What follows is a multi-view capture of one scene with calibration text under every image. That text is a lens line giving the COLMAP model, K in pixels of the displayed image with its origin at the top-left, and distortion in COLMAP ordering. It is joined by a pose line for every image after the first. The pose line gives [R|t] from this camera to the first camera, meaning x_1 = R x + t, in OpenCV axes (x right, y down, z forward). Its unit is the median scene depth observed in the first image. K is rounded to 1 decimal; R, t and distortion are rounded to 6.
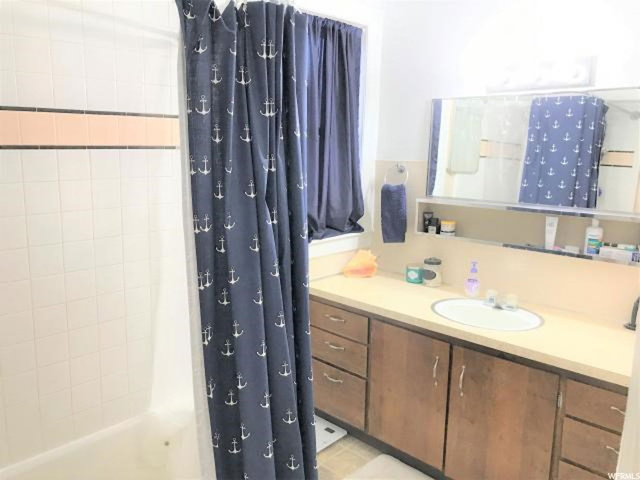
lens RADIAL K [[518.8, 0, 316.9], [0, 518.8, 237.5], [0, 0, 1]] dist [0.039859, -0.060508]
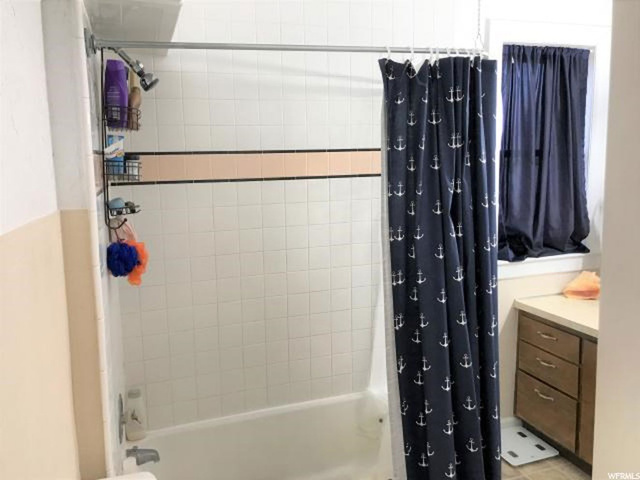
lens RADIAL K [[518.8, 0, 316.9], [0, 518.8, 237.5], [0, 0, 1]] dist [0.039859, -0.060508]
pose [[0.883609, 0.027293, -0.467430, 0.188779], [-0.046954, 0.998432, -0.030462, 0.028020], [0.465866, 0.048864, 0.883505, -0.209051]]
